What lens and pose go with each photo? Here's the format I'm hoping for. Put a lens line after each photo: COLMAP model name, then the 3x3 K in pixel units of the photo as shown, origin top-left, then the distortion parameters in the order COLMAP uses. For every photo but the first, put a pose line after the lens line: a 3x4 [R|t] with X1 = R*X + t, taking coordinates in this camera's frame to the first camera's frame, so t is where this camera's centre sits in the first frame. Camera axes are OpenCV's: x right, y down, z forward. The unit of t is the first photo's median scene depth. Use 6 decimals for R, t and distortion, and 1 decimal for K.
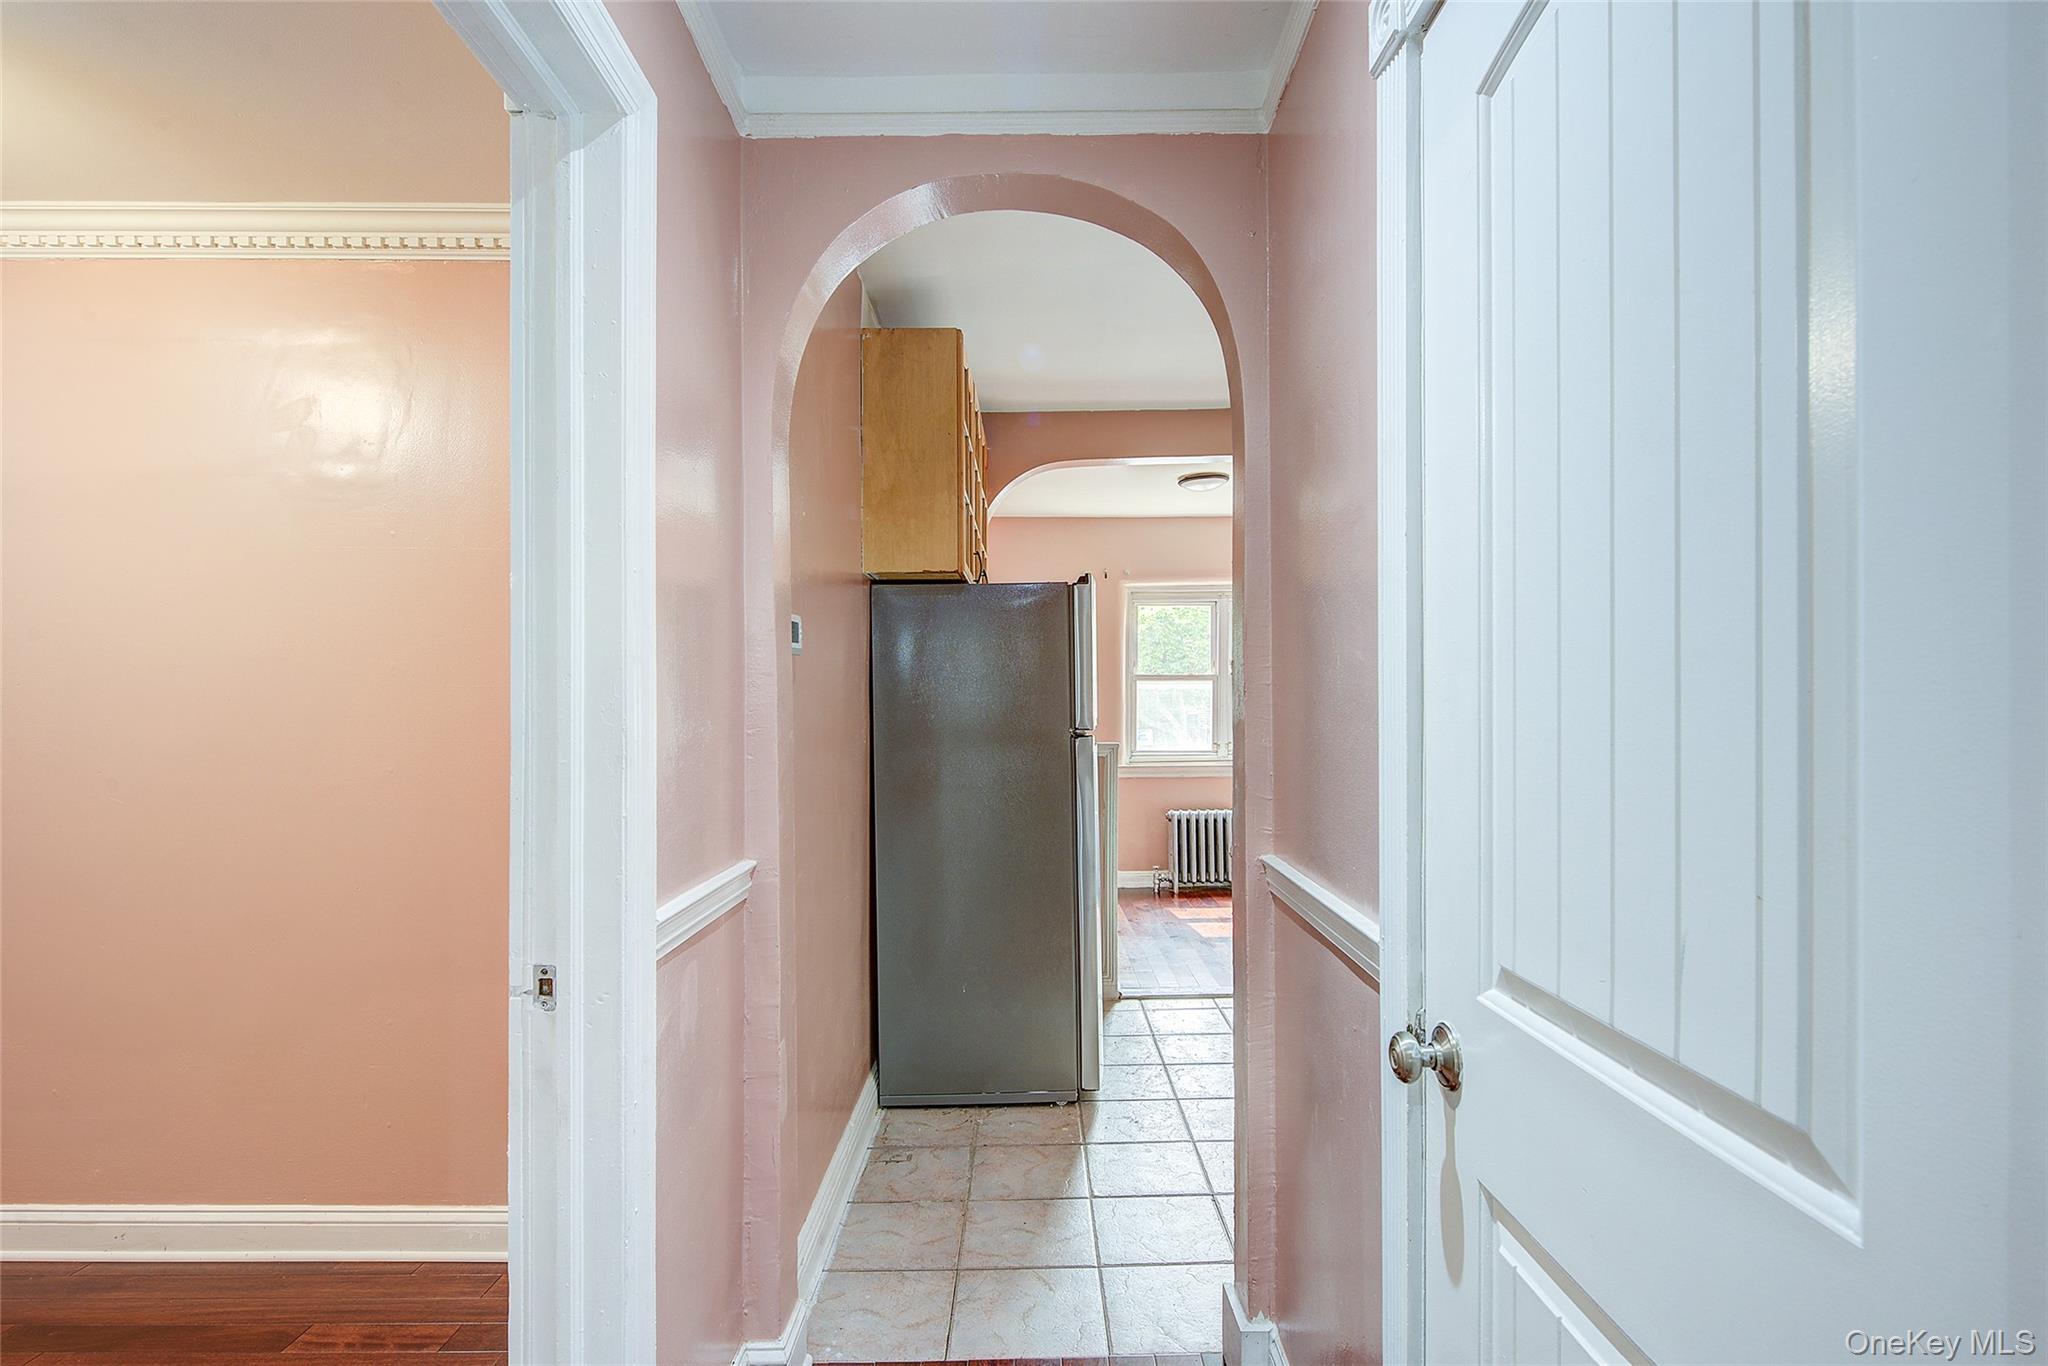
lens RADIAL K [[1004.8, 0, 1028.8], [0, 1004.8, 727.1], [0, 0, 1]] dist [-0.000453, 0.000012]
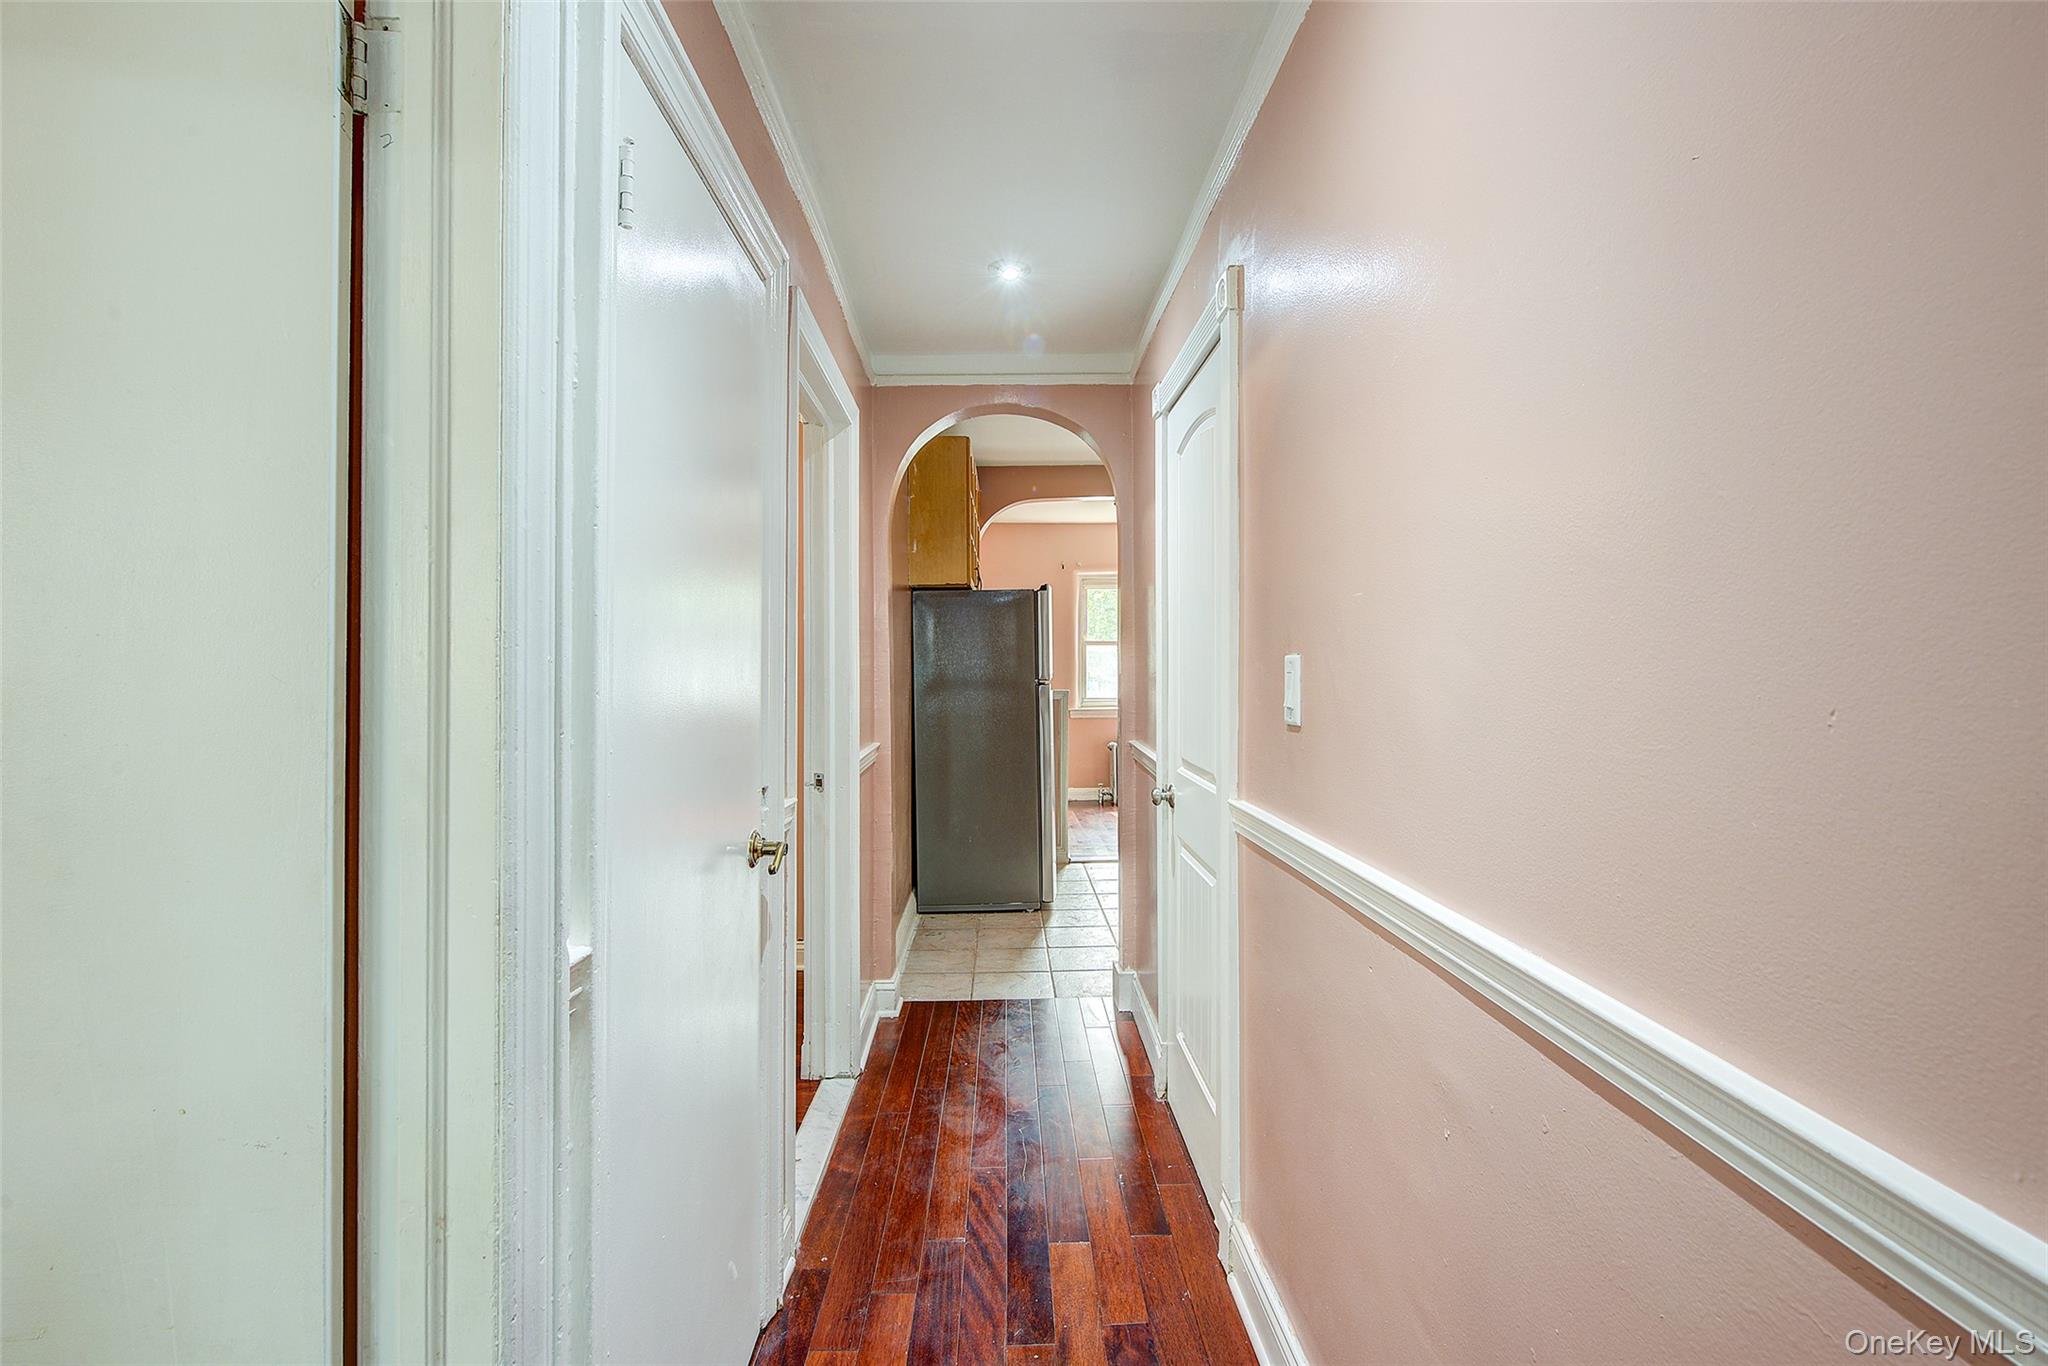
lens RADIAL K [[892.1, 0, 1024.0], [0, 892.1, 683.0], [0, 0, 1]] dist [0.000521, 0.000047]
pose [[0.999656, -0.000354, 0.026238, -0.015329], [0.000322, 0.999999, 0.001223, 0.005341], [-0.026238, -0.001214, 0.999655, -0.447206]]
